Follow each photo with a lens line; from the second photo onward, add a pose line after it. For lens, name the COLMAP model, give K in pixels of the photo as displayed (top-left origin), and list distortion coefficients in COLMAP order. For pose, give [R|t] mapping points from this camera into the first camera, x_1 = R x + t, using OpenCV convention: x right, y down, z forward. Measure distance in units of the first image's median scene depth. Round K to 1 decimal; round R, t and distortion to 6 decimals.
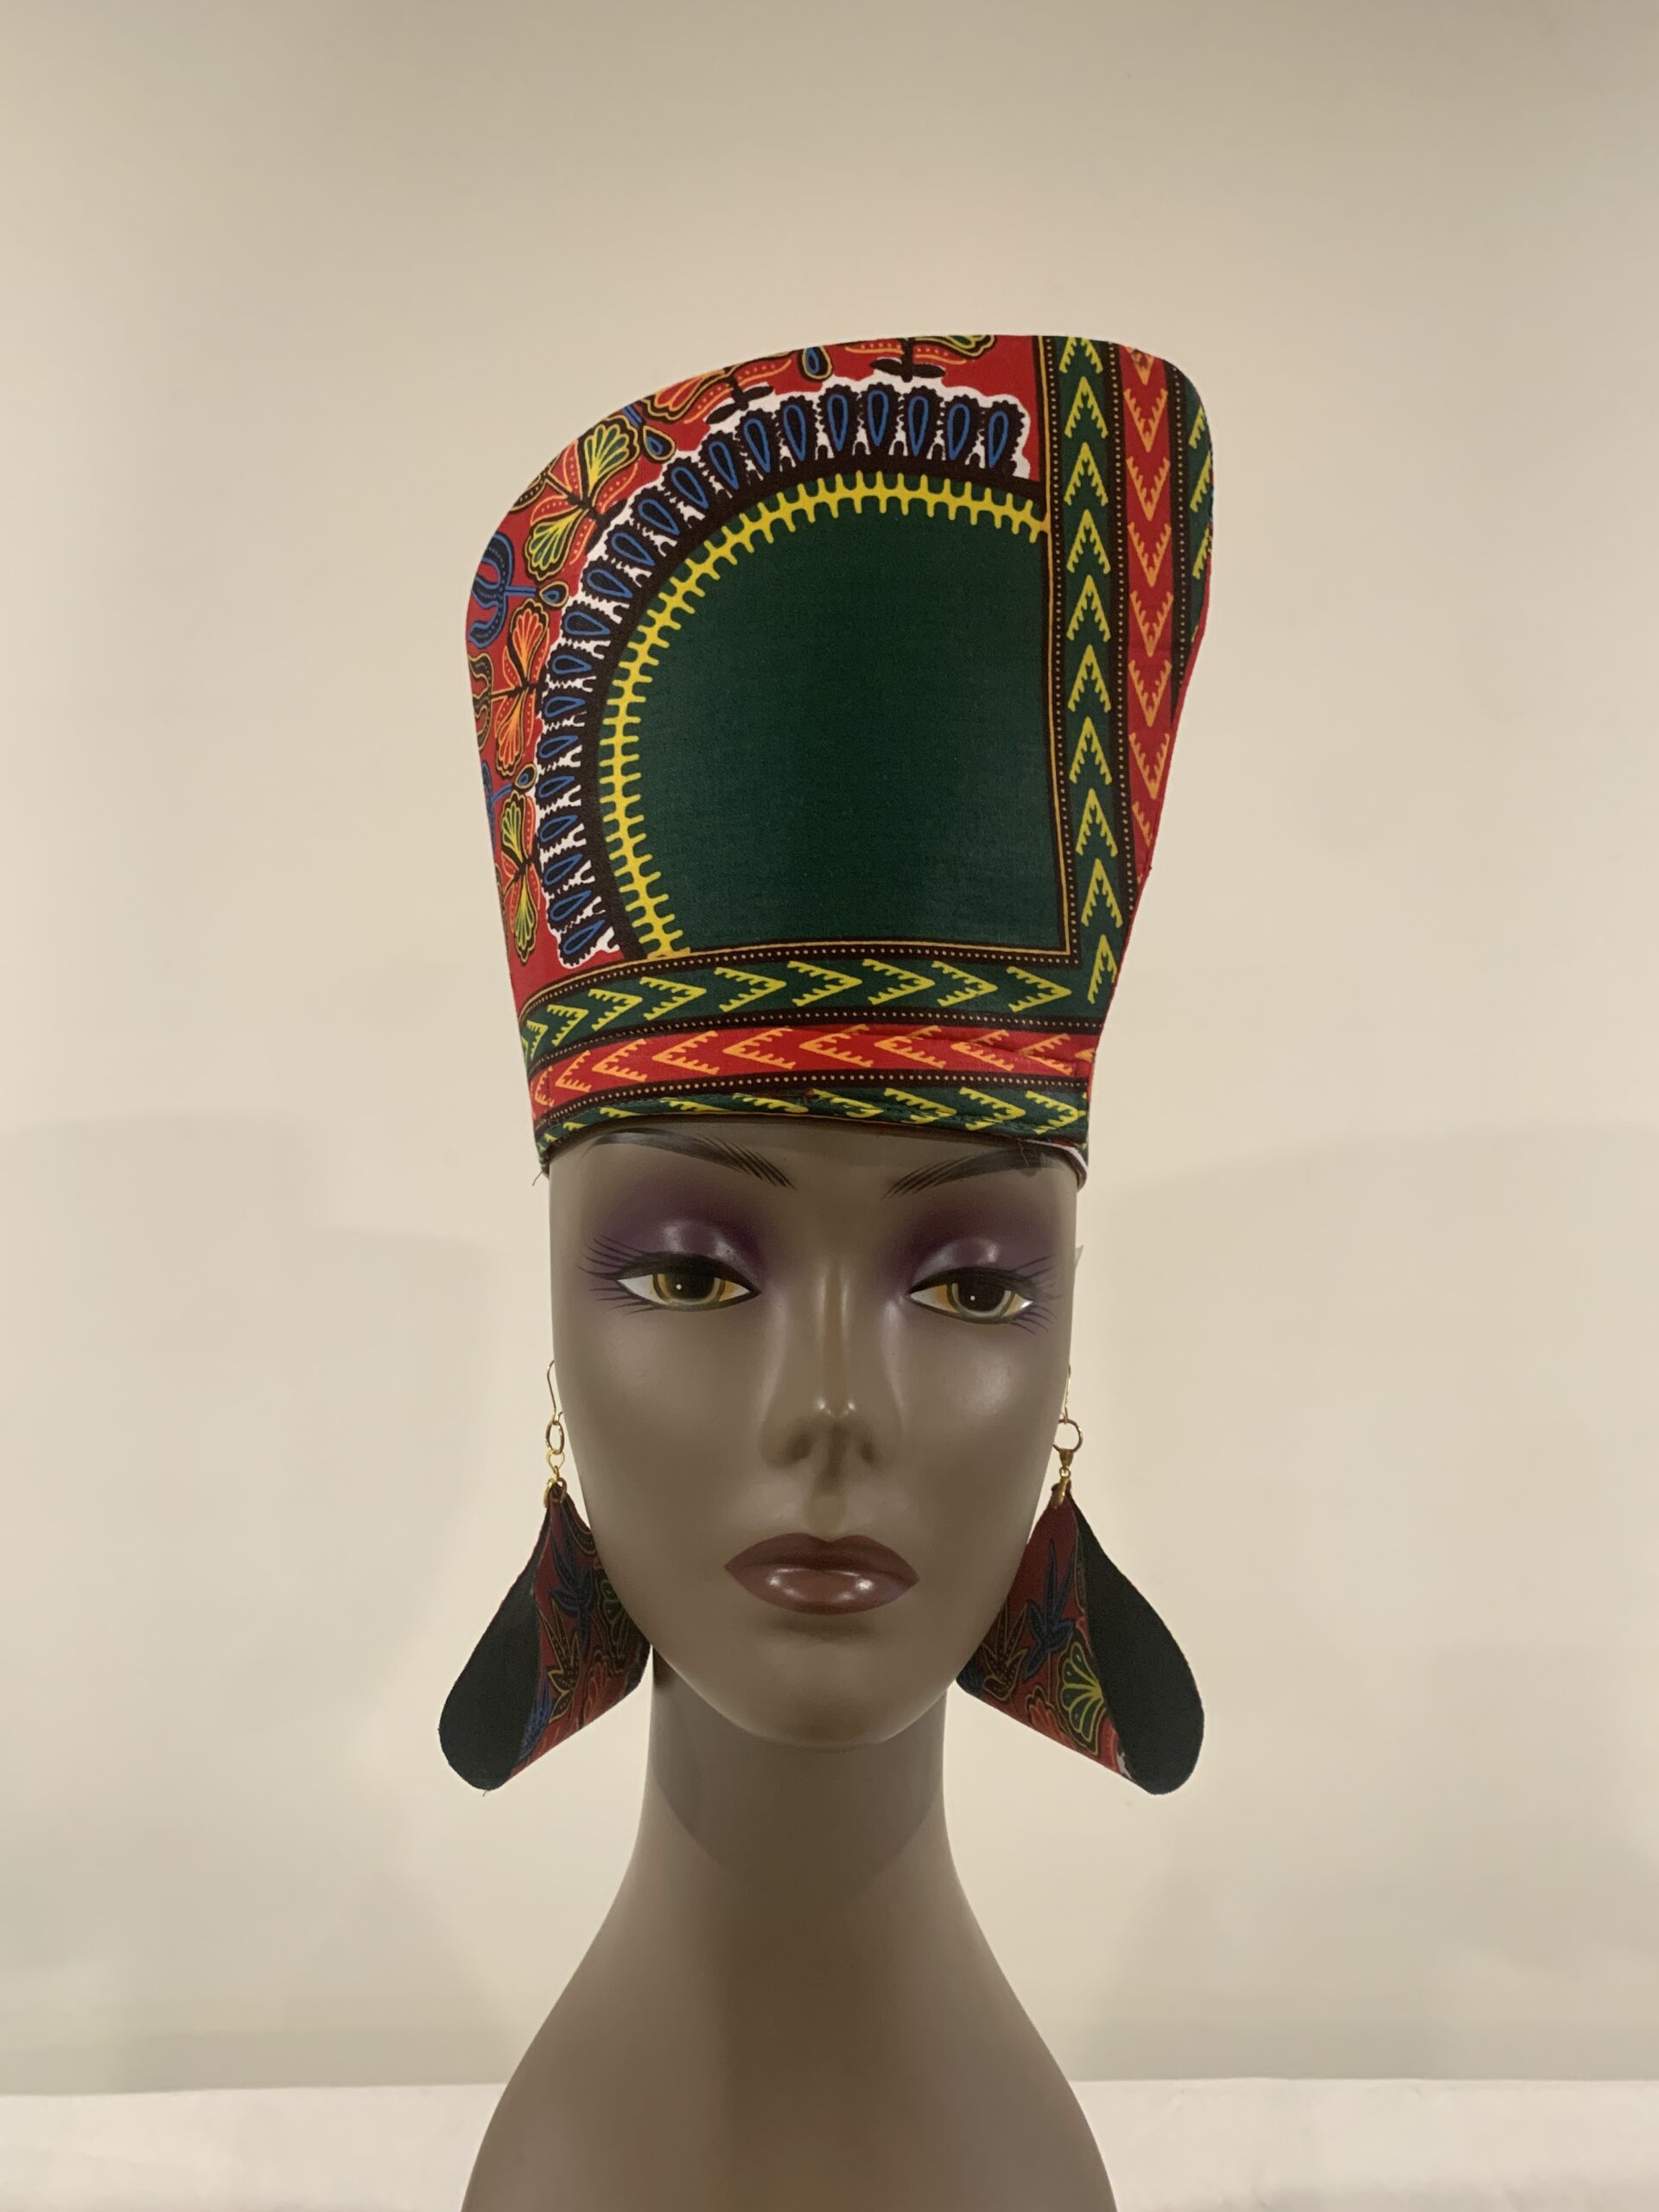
lens RADIAL K [[1736.8, 0, 826.3], [0, 1736.8, 1018.1], [0, 0, 1]] dist [-0.031139, 0.036269]
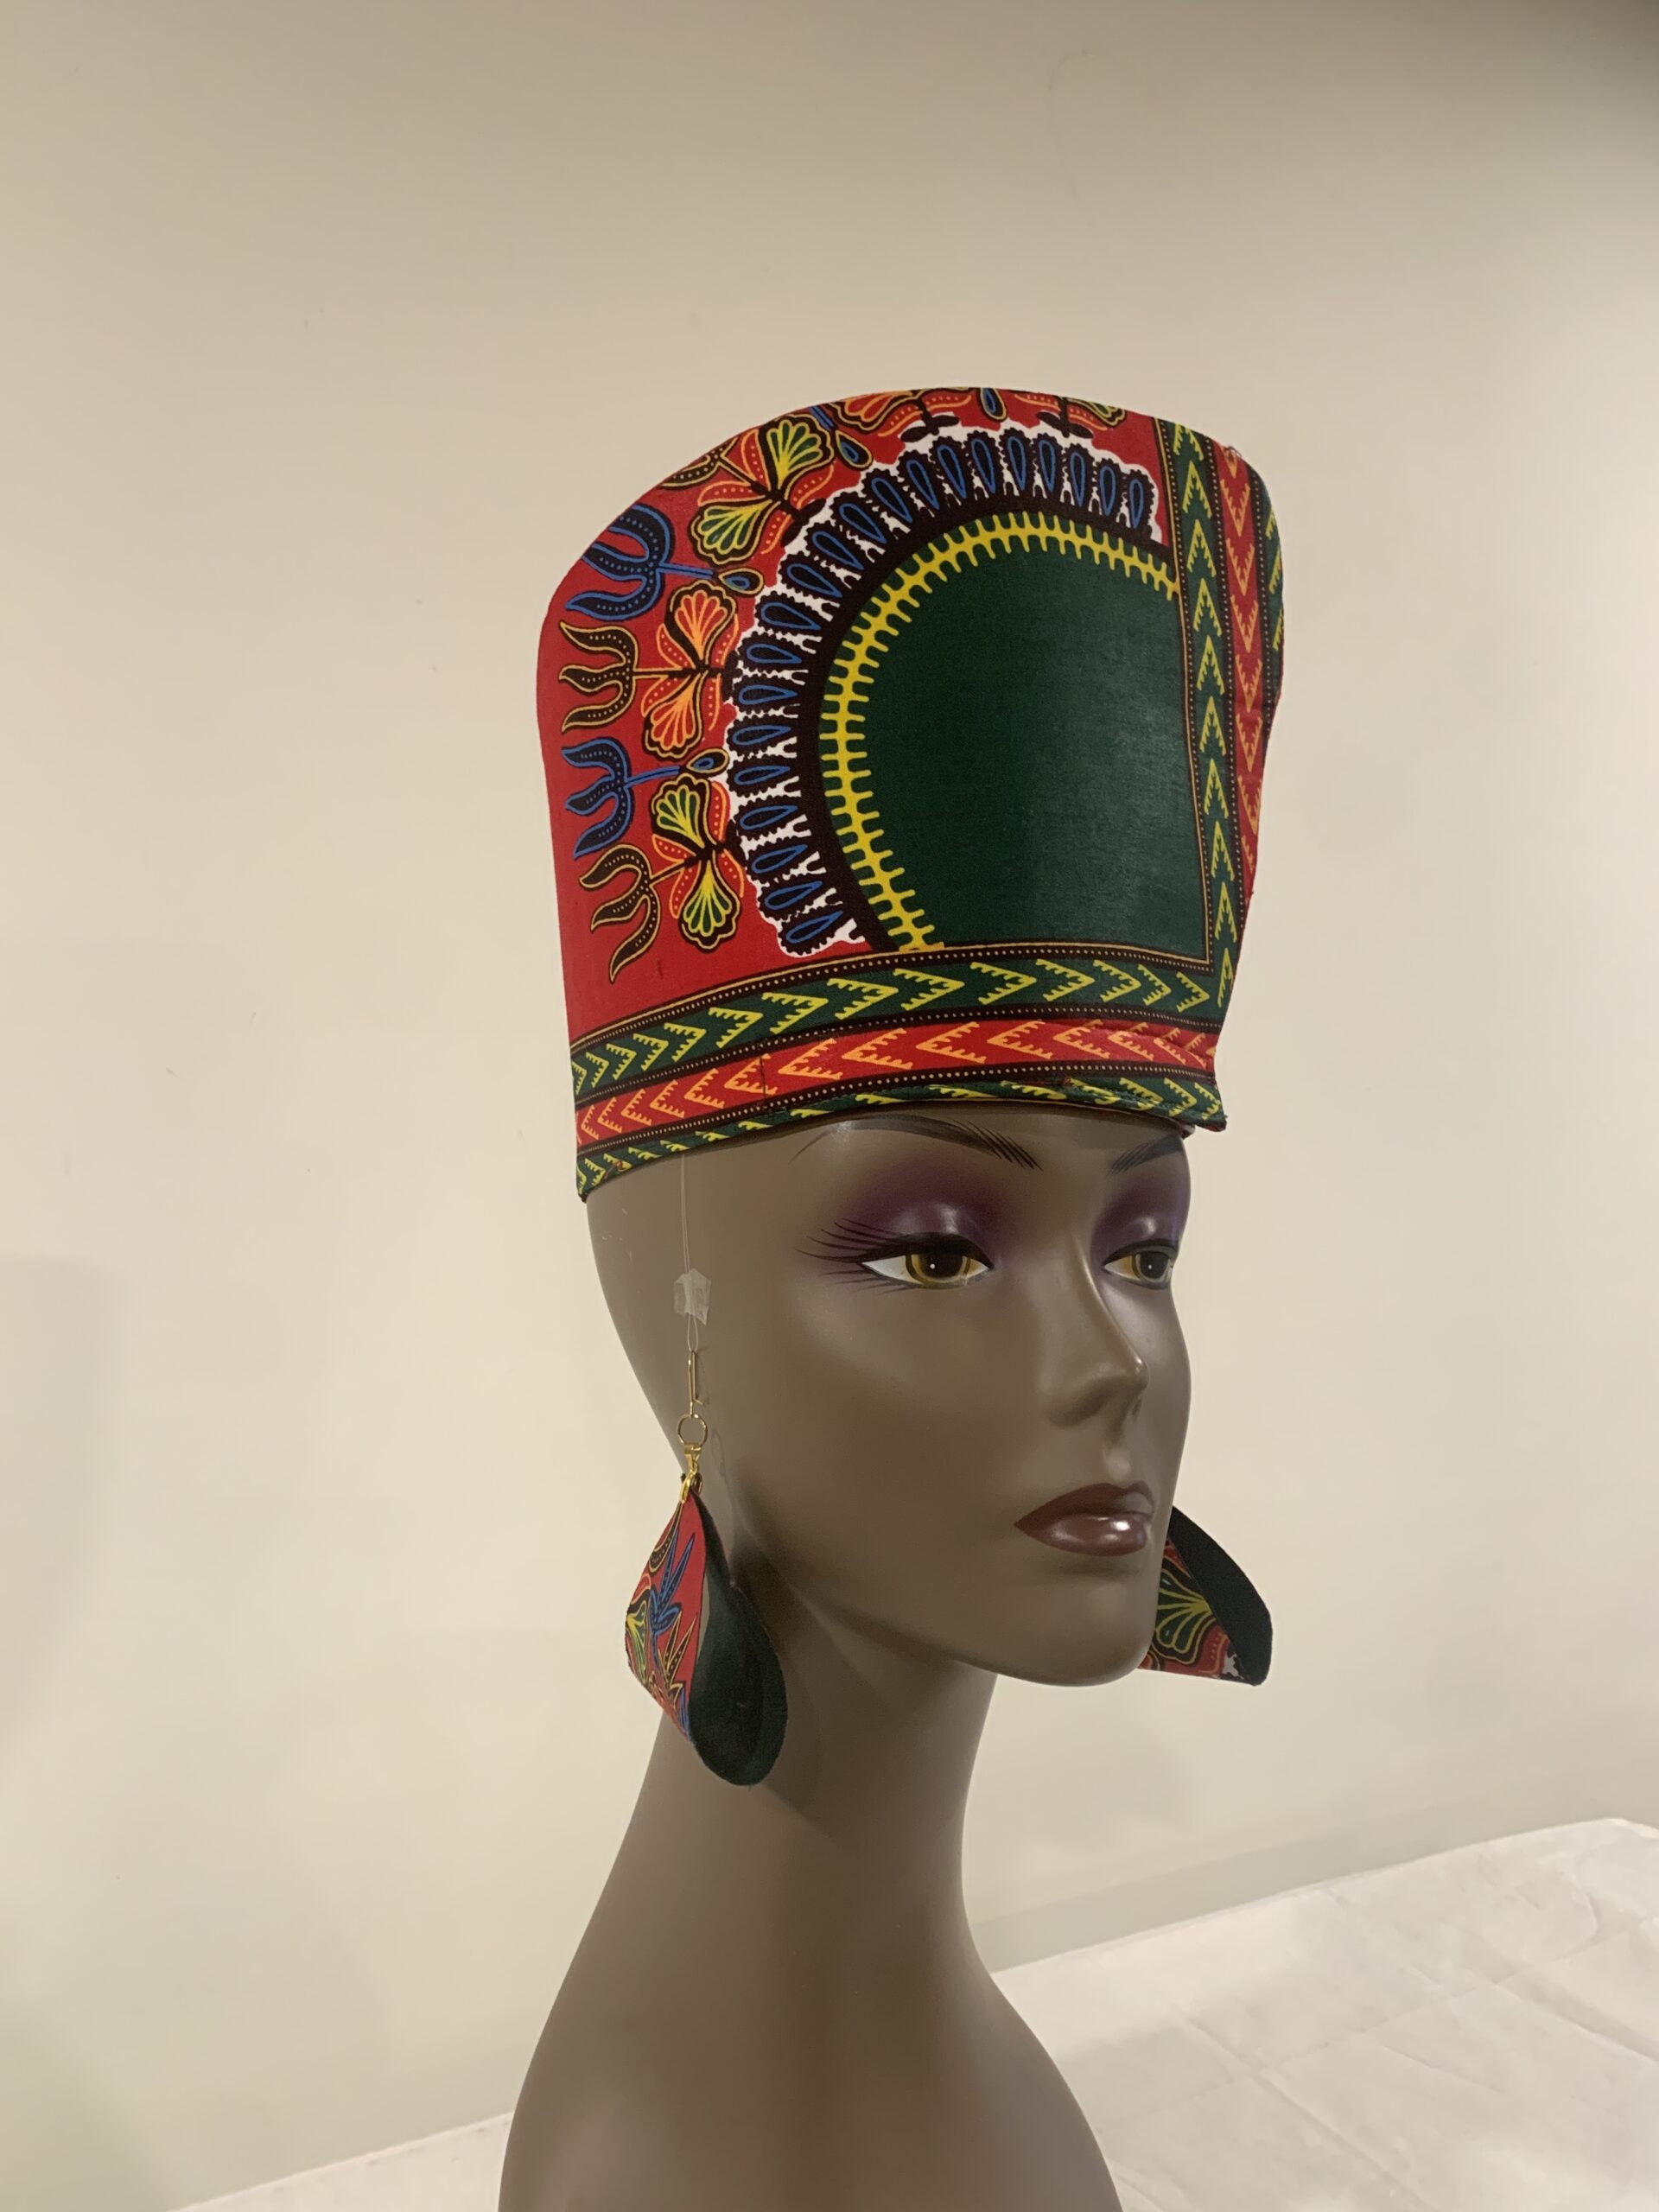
lens RADIAL K [[1736.8, 0, 834.9], [0, 1736.8, 1032.8], [0, 0, 1]] dist [-0.031139, 0.036269]
pose [[0.880393, 0.022730, 0.473700, -0.598416], [-0.022682, 0.999726, -0.005814, 0.020396], [-0.473702, -0.005626, 0.880667, 0.099813]]
